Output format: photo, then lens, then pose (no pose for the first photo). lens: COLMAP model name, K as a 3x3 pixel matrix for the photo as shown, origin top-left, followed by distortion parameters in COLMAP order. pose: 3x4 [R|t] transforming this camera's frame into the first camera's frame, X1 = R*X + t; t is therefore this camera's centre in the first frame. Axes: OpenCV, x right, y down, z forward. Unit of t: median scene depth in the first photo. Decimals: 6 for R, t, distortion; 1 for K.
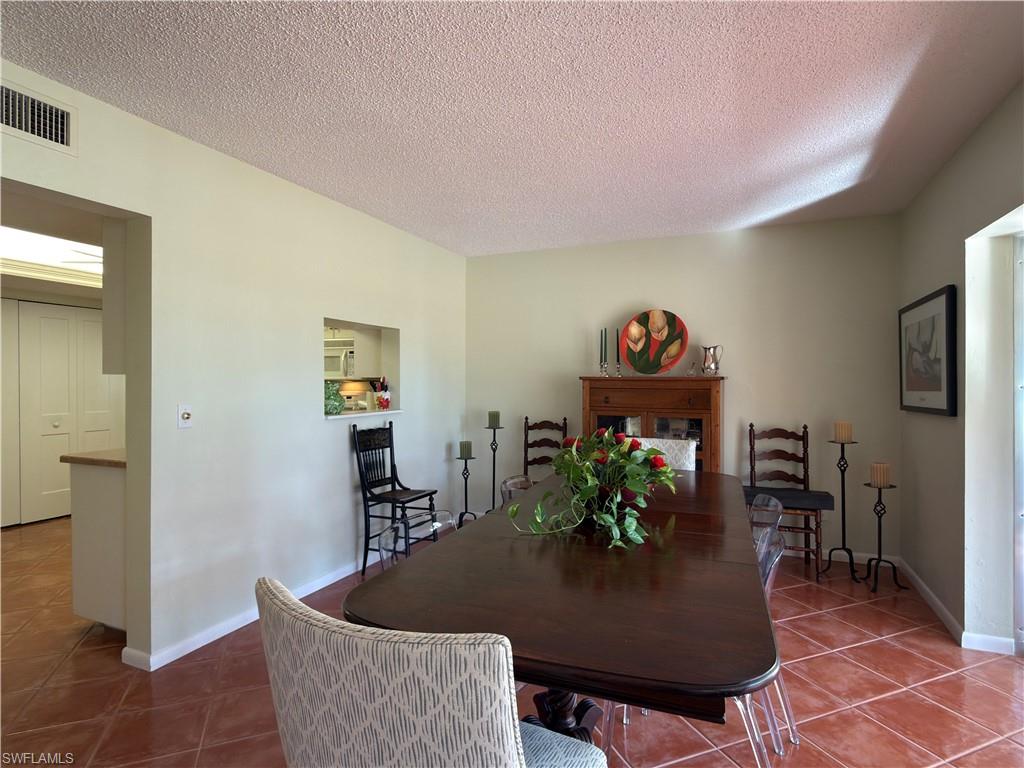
lens RADIAL K [[543.9, 0, 515.0], [0, 543.9, 382.9], [0, 0, 1]] dist [-0.000515, -0.000336]
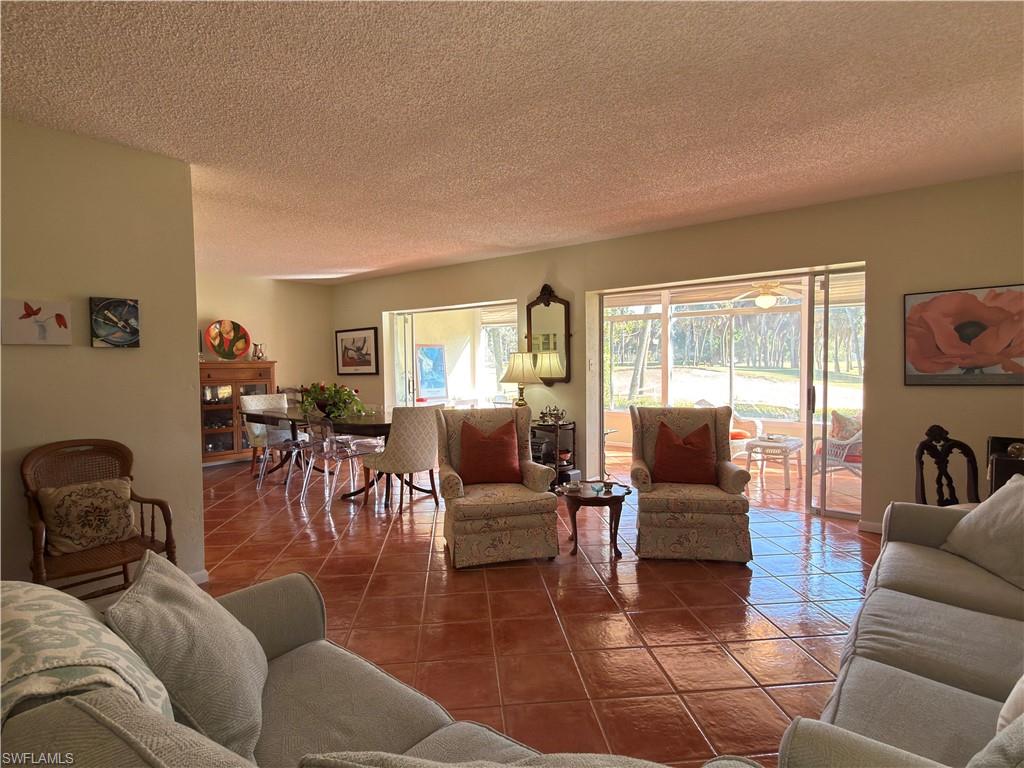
lens RADIAL K [[543.9, 0, 515.0], [0, 543.9, 382.9], [0, 0, 1]] dist [-0.000515, -0.000336]
pose [[0.272922, -0.042002, 0.961119, -1.119300], [0.016522, 0.999104, 0.038970, 0.004723], [-0.961894, 0.005244, 0.273372, -0.287167]]
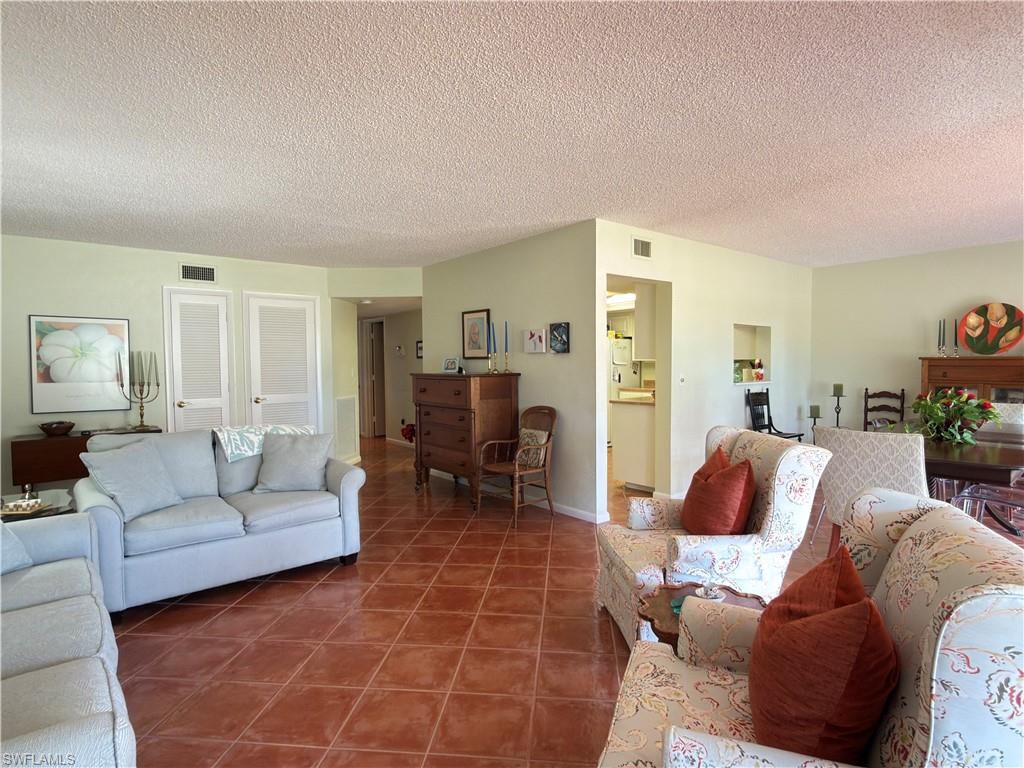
lens RADIAL K [[543.9, 0, 515.0], [0, 543.9, 382.9], [0, 0, 1]] dist [-0.000515, -0.000336]
pose [[0.885185, 0.009506, -0.465143, -0.139582], [0.006493, 0.999441, 0.032780, 0.001334], [0.465195, -0.032037, 0.884629, -0.647287]]
